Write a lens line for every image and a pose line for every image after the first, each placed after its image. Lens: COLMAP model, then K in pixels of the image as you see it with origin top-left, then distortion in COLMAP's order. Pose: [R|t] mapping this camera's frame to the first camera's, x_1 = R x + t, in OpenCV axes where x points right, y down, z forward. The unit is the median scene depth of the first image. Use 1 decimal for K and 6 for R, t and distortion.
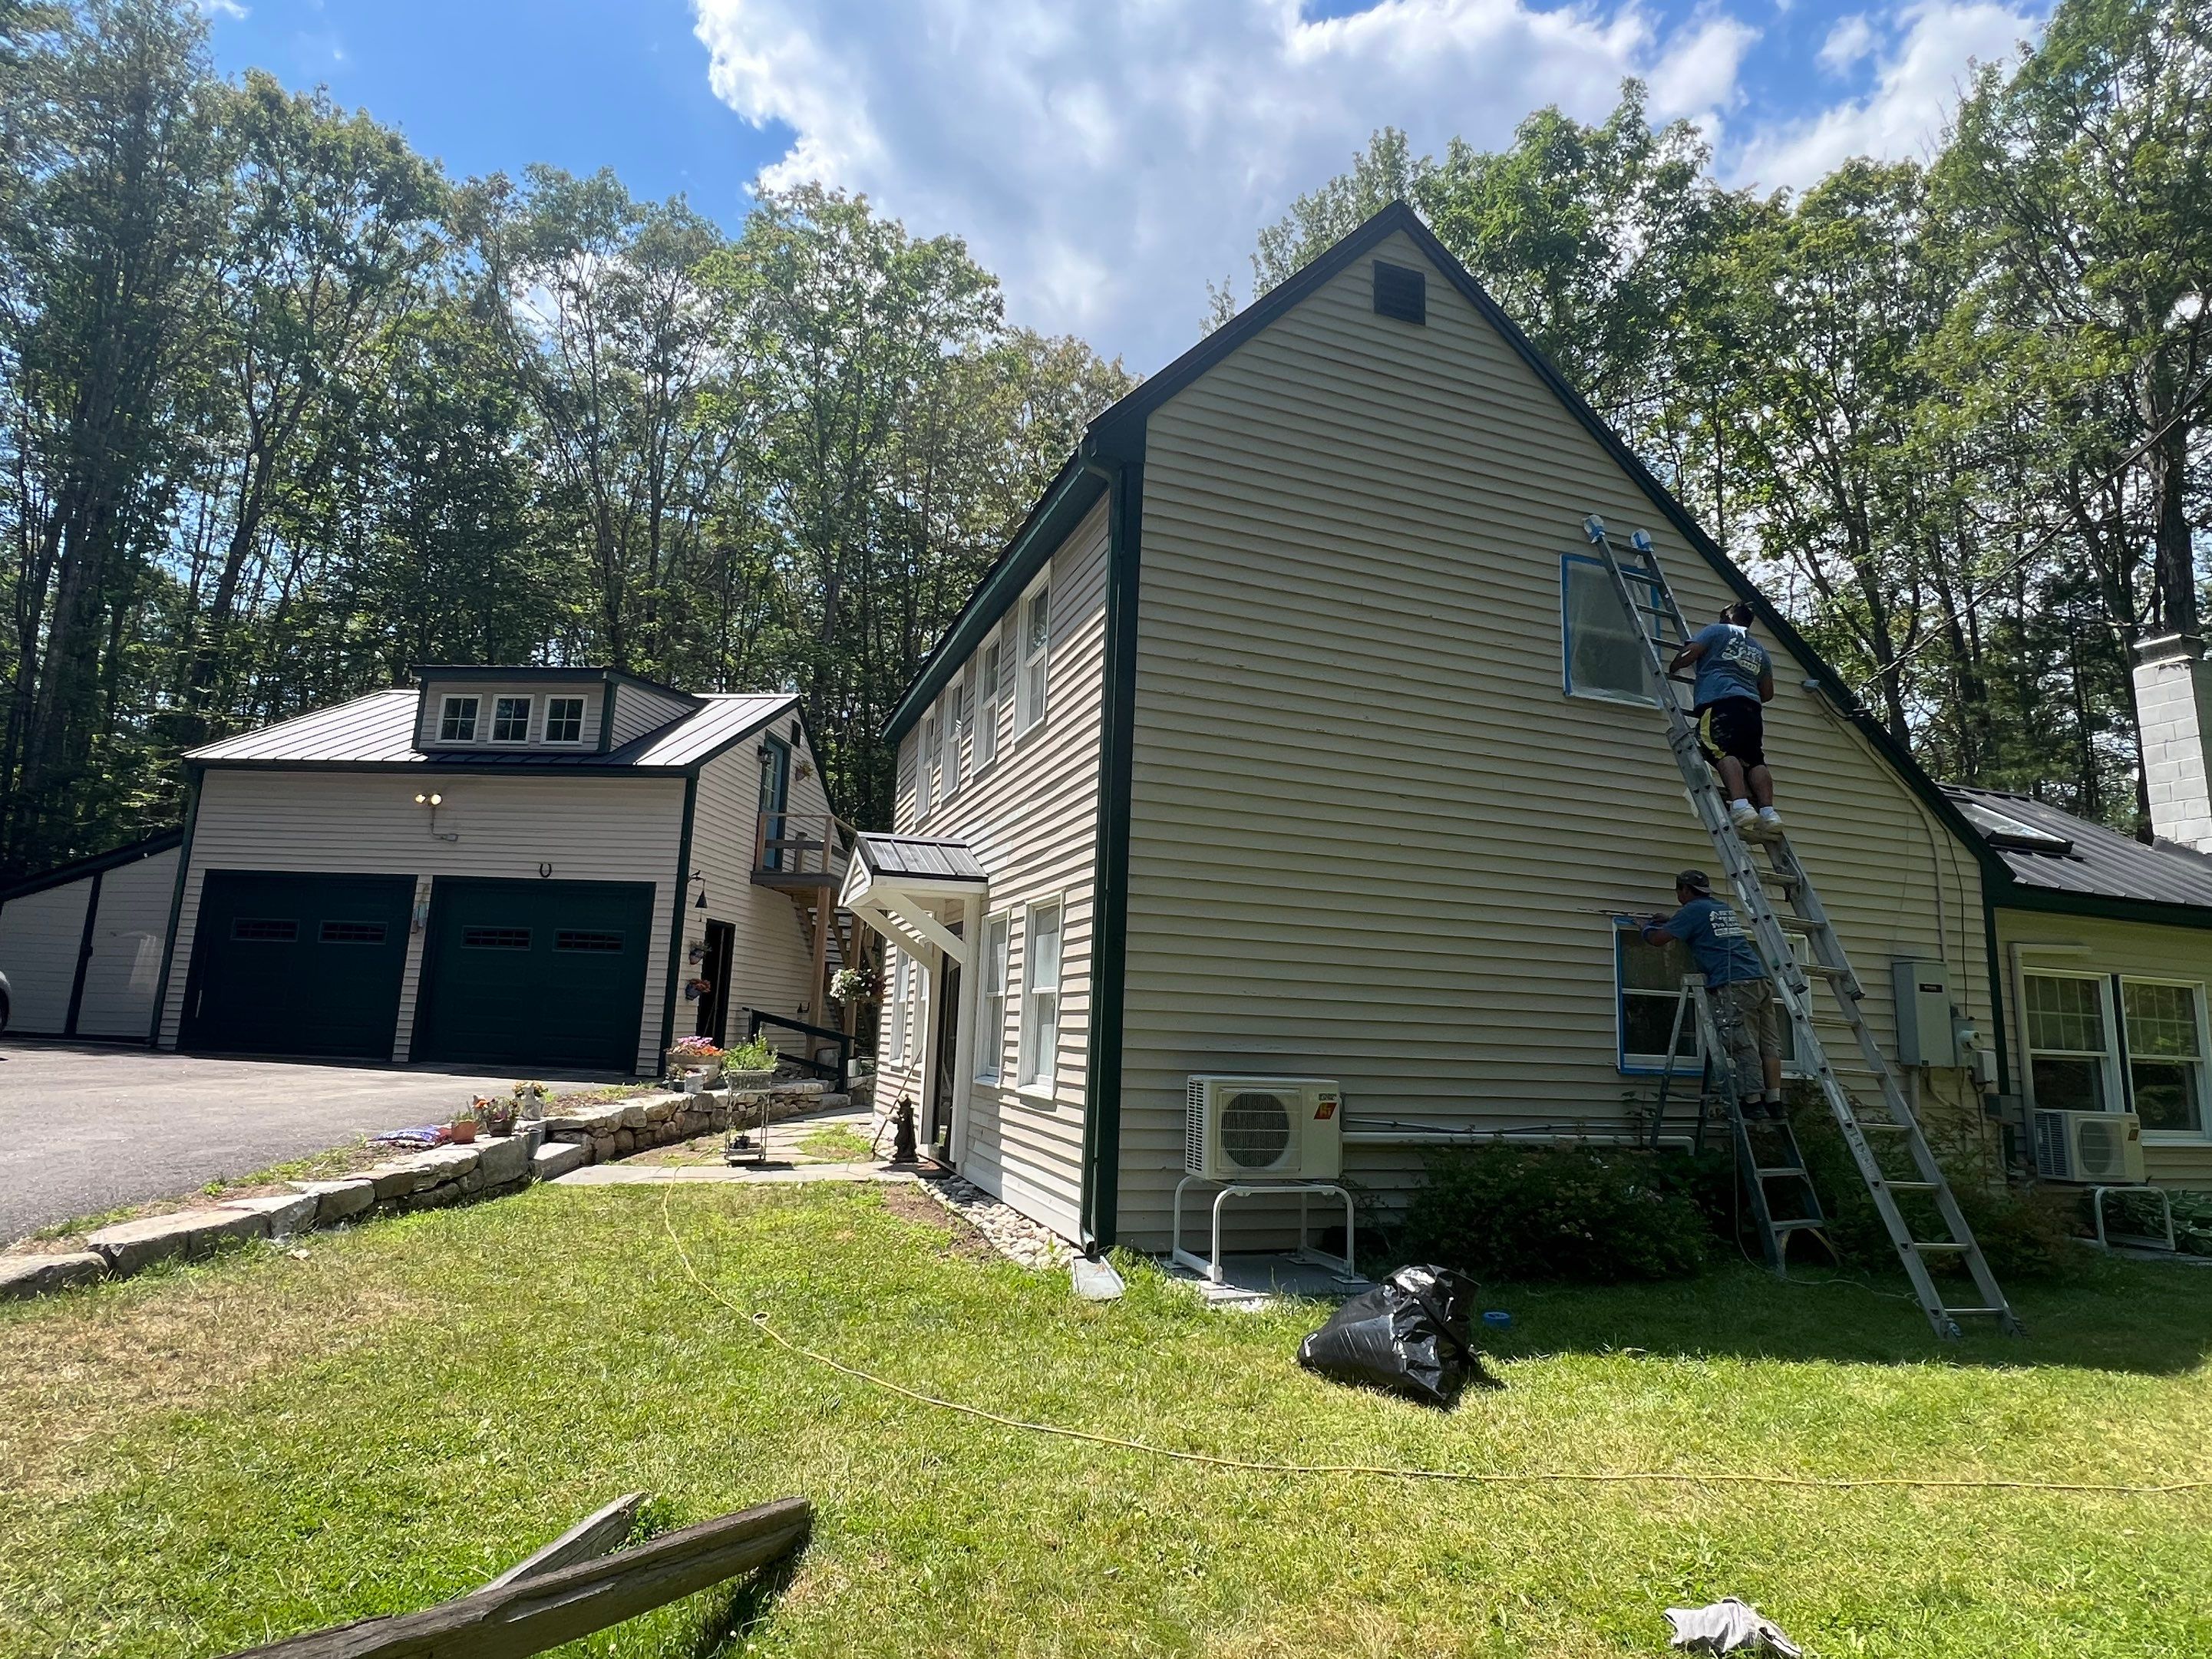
lens RADIAL K [[1156.4, 0, 1106.0], [0, 1156.4, 829.5], [0, 0, 1]] dist [-0.000305, -0.000083]
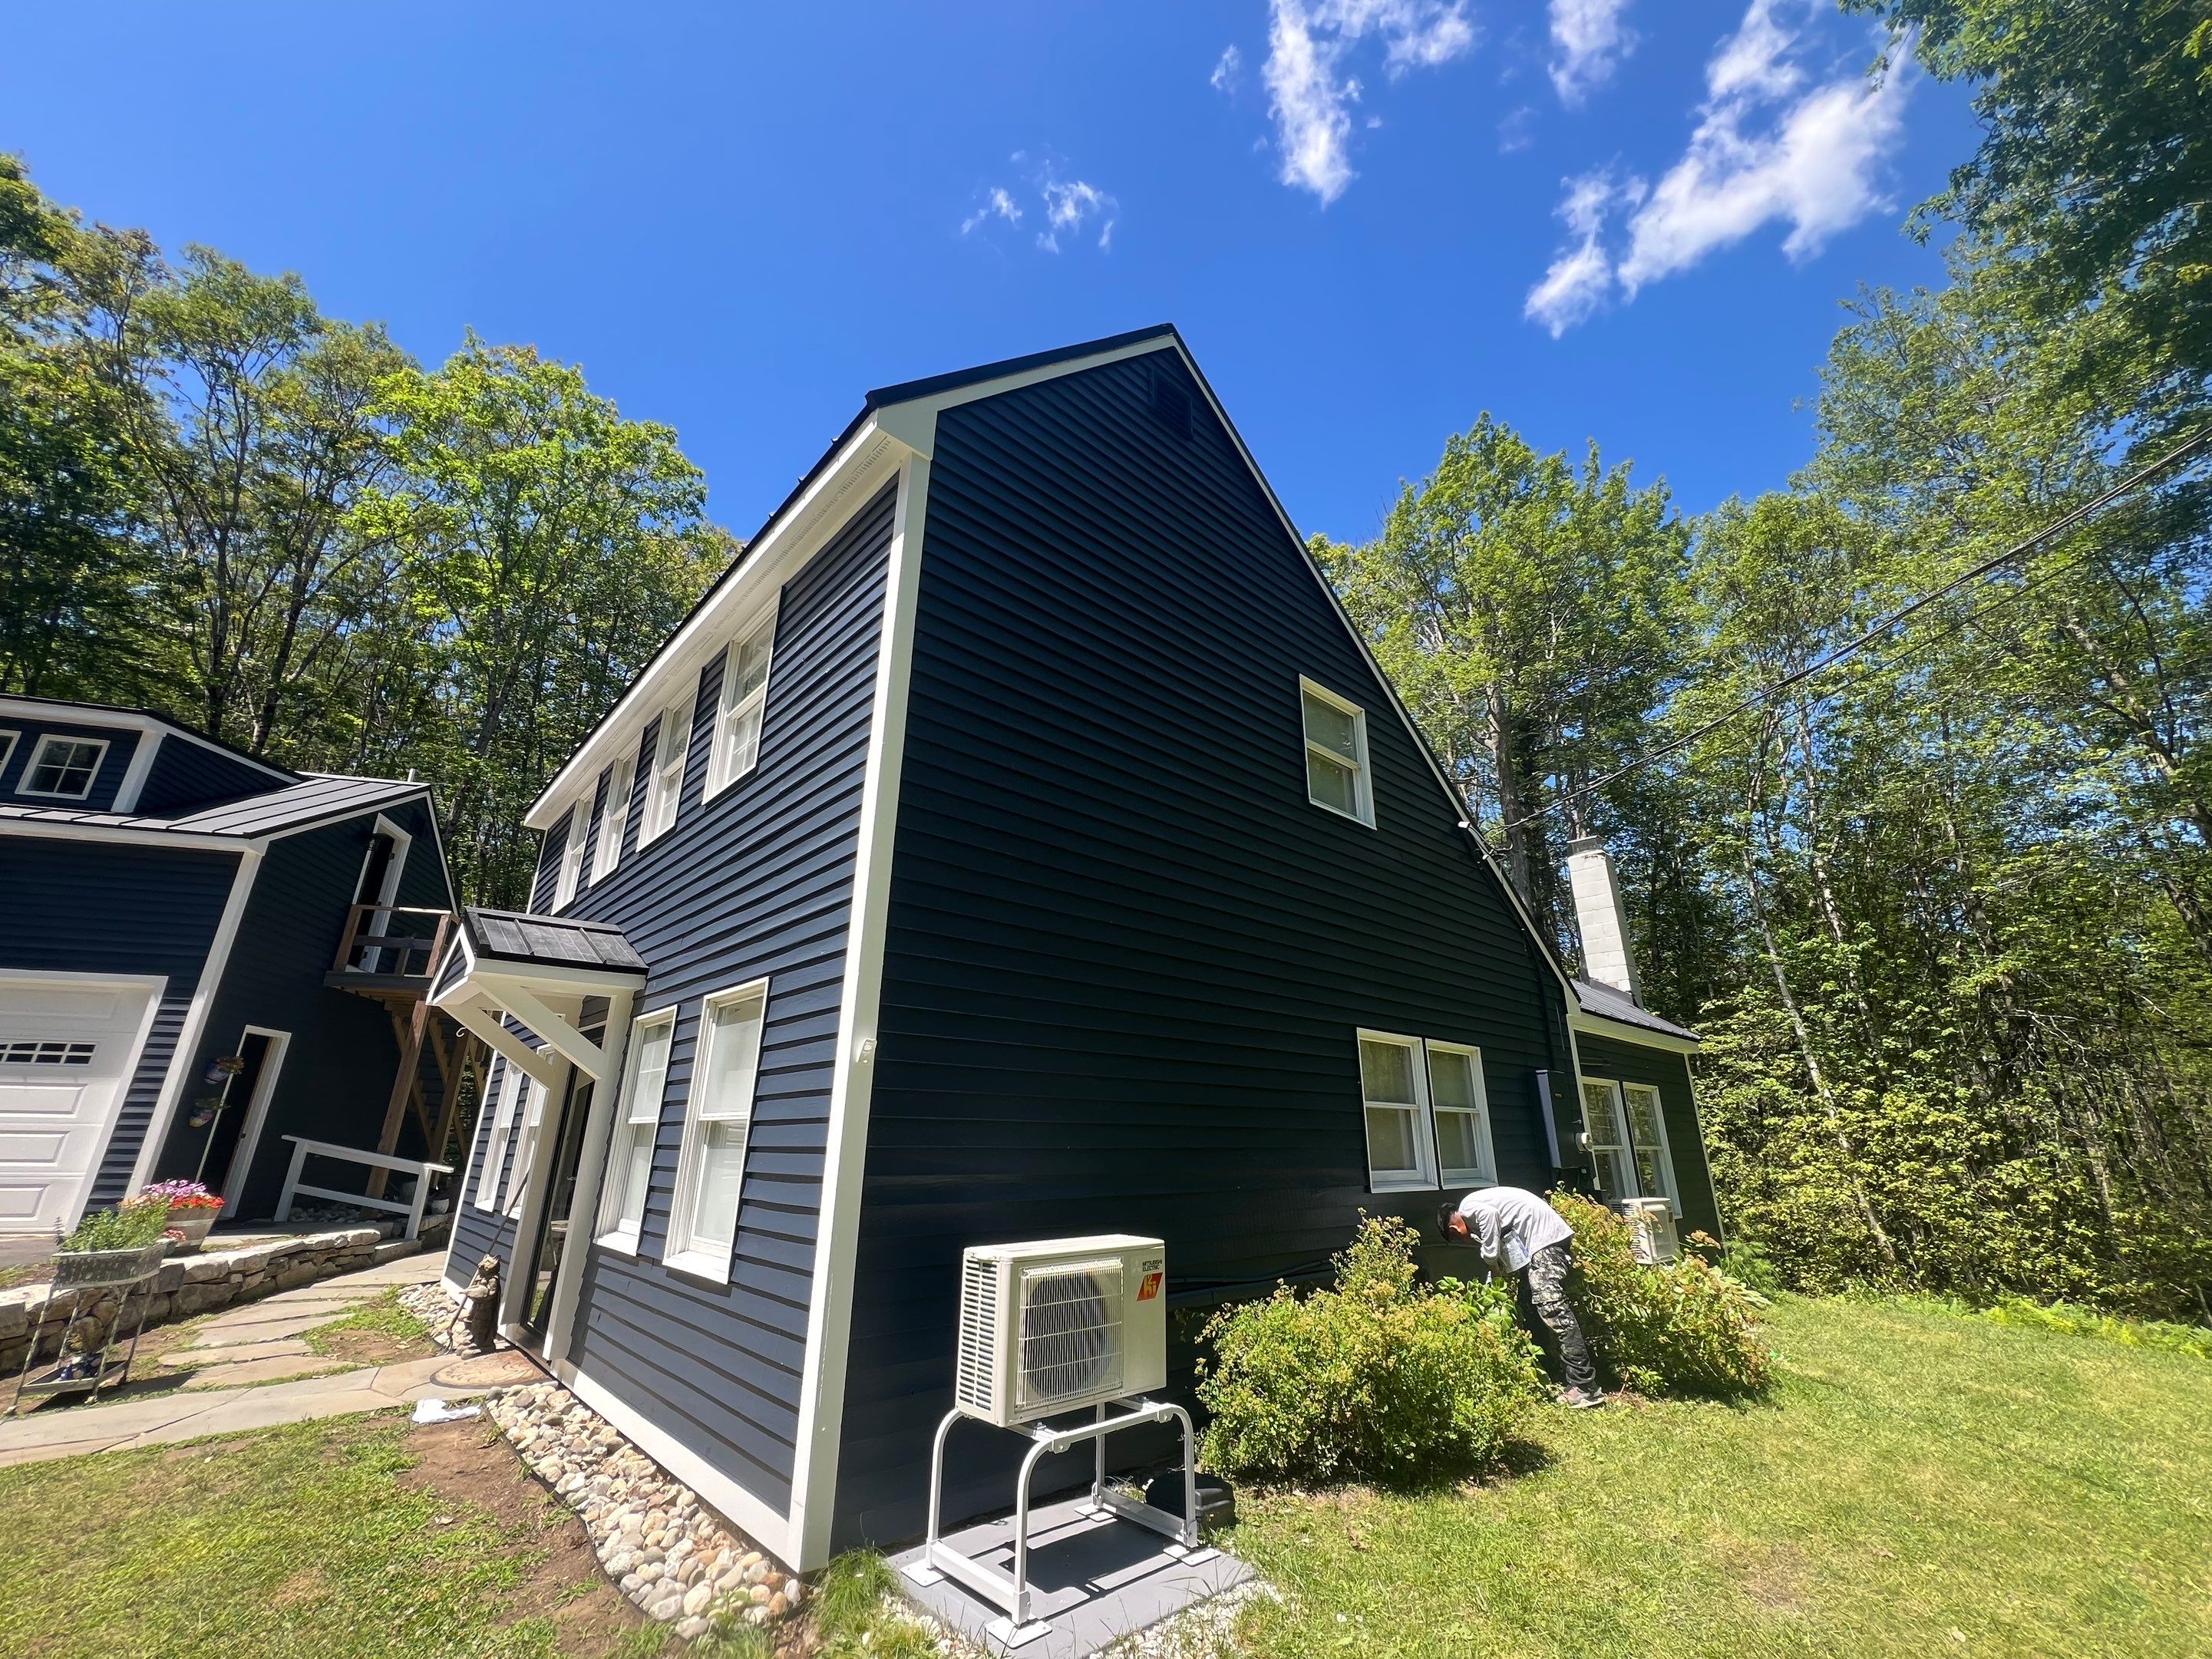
lens RADIAL K [[886.5, 0, 1106.0], [0, 886.5, 829.5], [0, 0, 1]] dist [0.007778, -0.000380]
pose [[0.925800, 0.096682, 0.365440, -0.031644], [-0.039138, 0.986060, -0.161722, 0.024790], [-0.375982, 0.135420, 0.916678, 0.221096]]
